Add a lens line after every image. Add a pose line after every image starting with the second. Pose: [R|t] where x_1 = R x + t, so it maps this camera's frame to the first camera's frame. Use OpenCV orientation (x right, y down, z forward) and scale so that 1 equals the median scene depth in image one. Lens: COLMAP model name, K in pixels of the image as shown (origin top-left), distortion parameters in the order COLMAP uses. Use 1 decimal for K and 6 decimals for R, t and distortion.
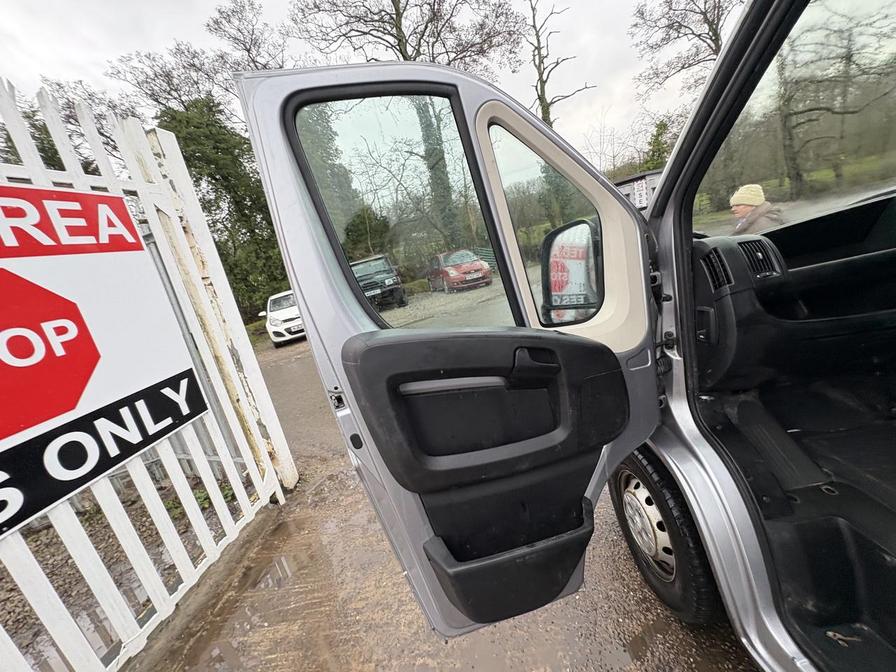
lens RADIAL K [[356.4, 0, 450.0], [0, 356.4, 337.0], [0, 0, 1]] dist [-0.002963, 0.000752]
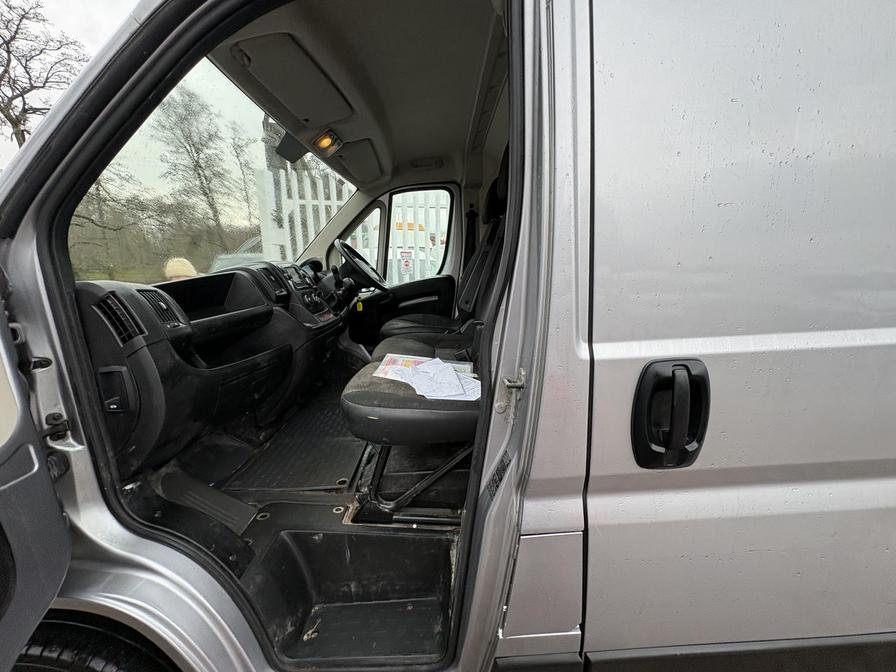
lens RADIAL K [[356.4, 0, 448.4], [0, 356.4, 335.2], [0, 0, 1]] dist [-0.002963, 0.000752]
pose [[0.017472, 0.012184, 0.999773, -0.004290], [0.257961, 0.966018, -0.016281, 0.005519], [-0.965997, 0.258187, 0.013735, 0.029958]]
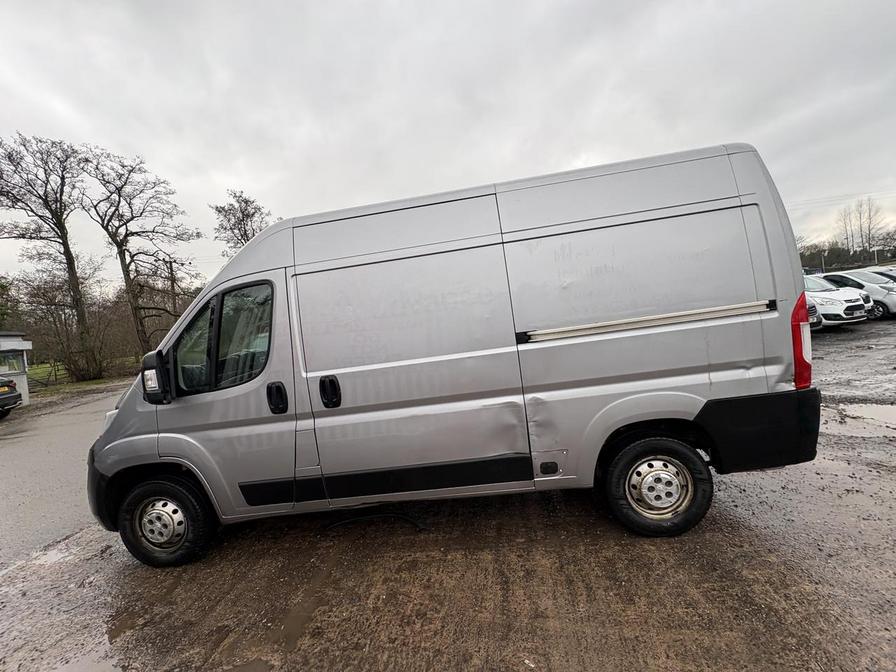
lens RADIAL K [[356.4, 0, 446.9], [0, 356.4, 334.3], [0, 0, 1]] dist [-0.002963, 0.000752]
pose [[0.134353, 0.158933, 0.978105, -0.174284], [0.316254, 0.928559, -0.194323, 0.068463], [-0.939113, 0.335437, 0.074491, -0.117745]]
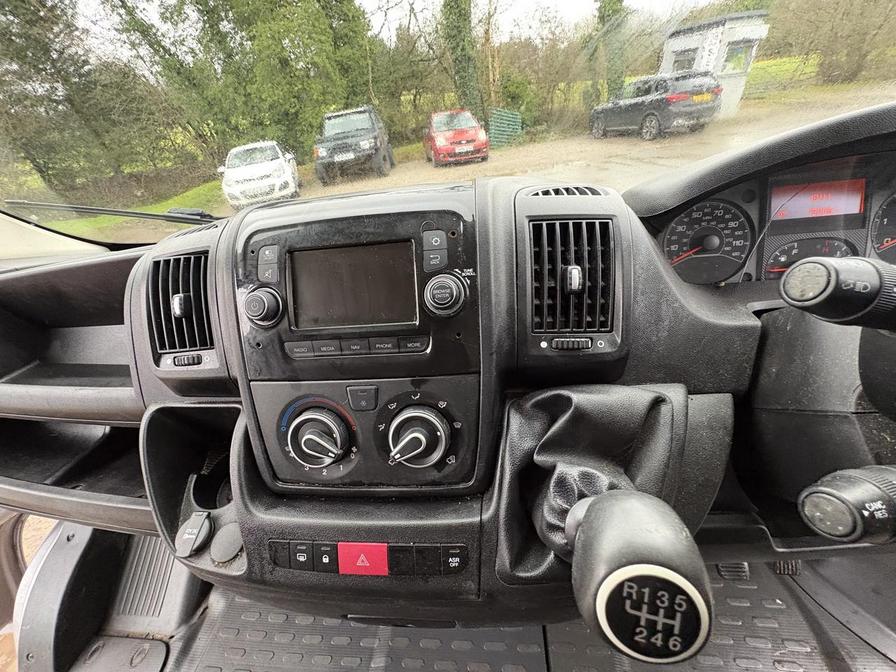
lens RADIAL K [[356.4, 0, 449.2], [0, 356.4, 338.9], [0, 0, 1]] dist [-0.002963, 0.000752]
pose [[0.988671, 0.141017, -0.051412, 0.173708], [-0.114380, 0.929629, 0.350297, -0.052204], [0.097191, -0.340448, 0.935227, 0.059810]]
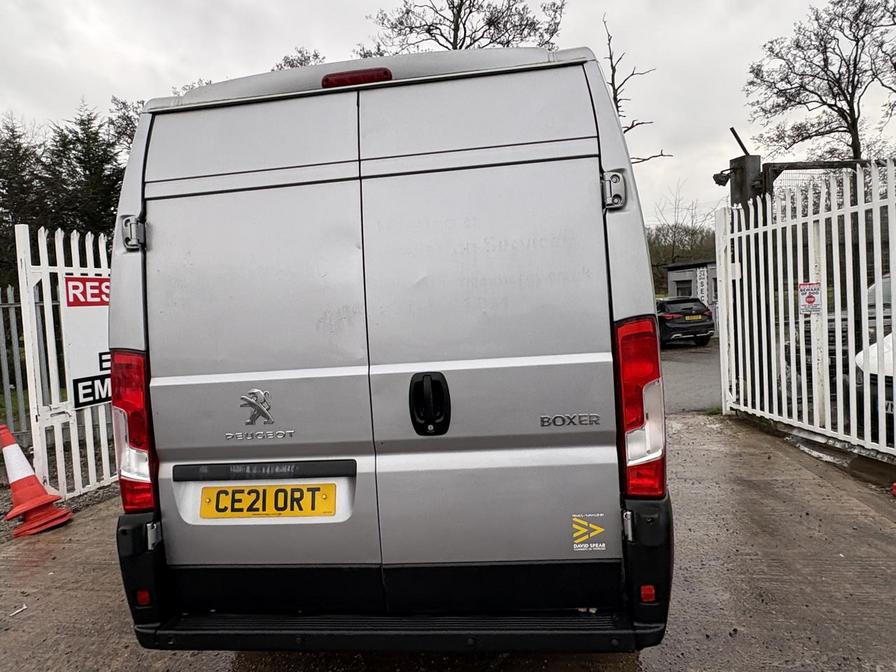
lens RADIAL K [[574.1, 0, 448.3], [0, 574.1, 334.7], [0, 0, 1]] dist [-0.008453, 0.007659]
pose [[0.977536, 0.154525, -0.143340, 0.241654], [-0.178069, 0.969324, -0.169415, 0.087807], [0.112764, 0.191134, 0.975065, -0.570535]]
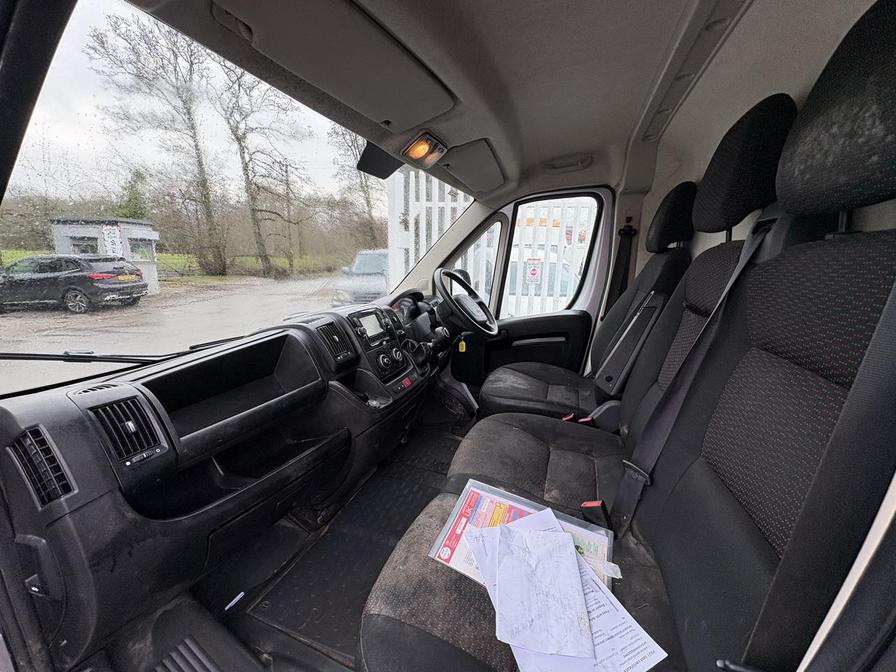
lens RADIAL K [[356.4, 0, 446.2], [0, 356.4, 335.7], [0, 0, 1]] dist [-0.002963, 0.000752]
pose [[0.355365, 0.007219, 0.934700, 0.049798], [0.142208, 0.987912, -0.061696, -0.027871], [-0.923846, 0.154846, 0.350043, 0.025024]]
